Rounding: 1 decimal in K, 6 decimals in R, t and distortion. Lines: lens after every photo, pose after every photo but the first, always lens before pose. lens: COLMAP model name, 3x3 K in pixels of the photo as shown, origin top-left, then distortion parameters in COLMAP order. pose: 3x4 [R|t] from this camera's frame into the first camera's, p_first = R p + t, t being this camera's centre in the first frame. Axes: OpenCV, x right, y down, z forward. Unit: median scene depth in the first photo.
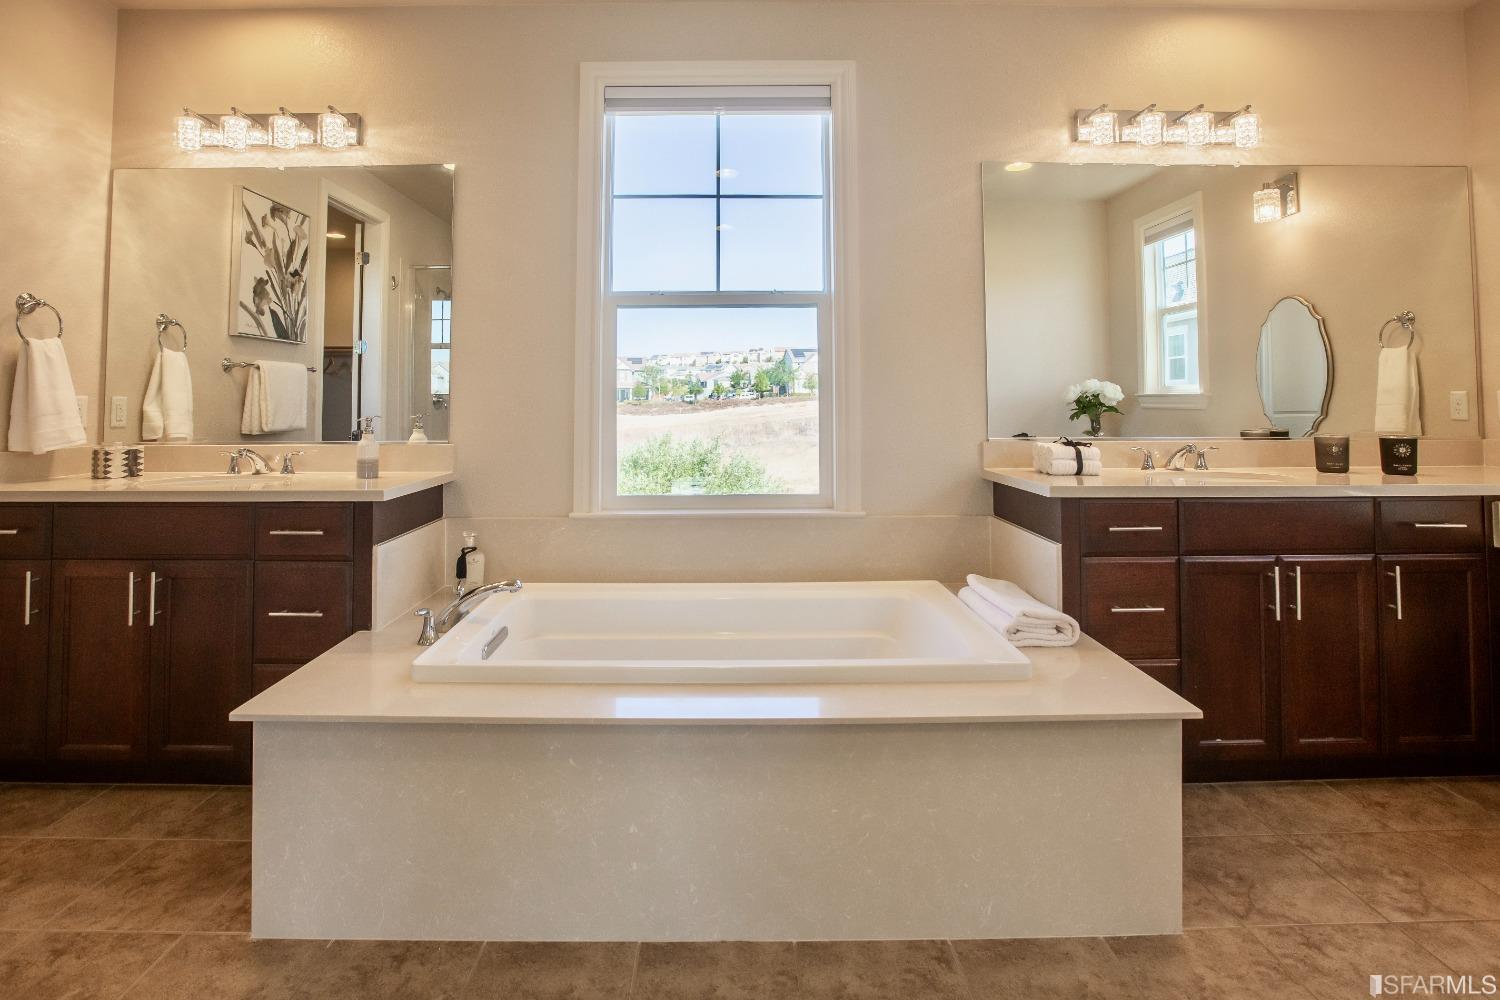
lens RADIAL K [[700.1, 0, 747.5], [0, 700.1, 407.9], [0, 0, 1]] dist [-0.040628, 0.008277]
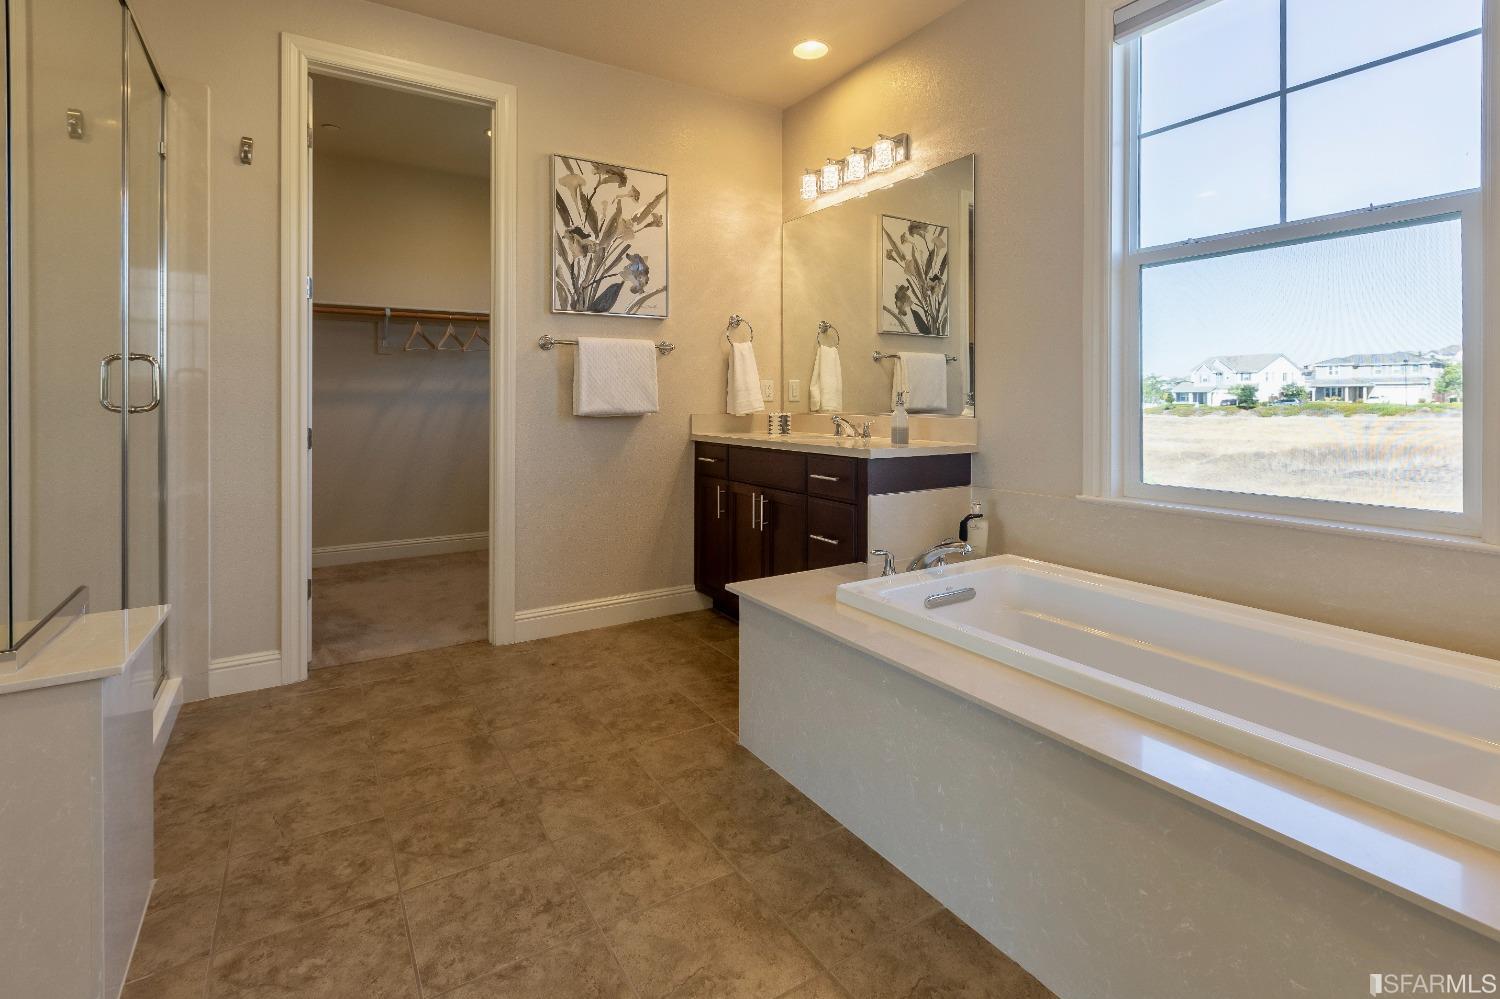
lens RADIAL K [[673.3, 0, 752.1], [0, 673.3, 436.1], [0, 0, 1]] dist [-0.001046, -0.000035]
pose [[0.551110, 0.051855, -0.832820, 0.280300], [-0.004614, 0.998241, 0.059101, 0.020686], [0.834420, -0.028729, 0.550380, 0.142640]]
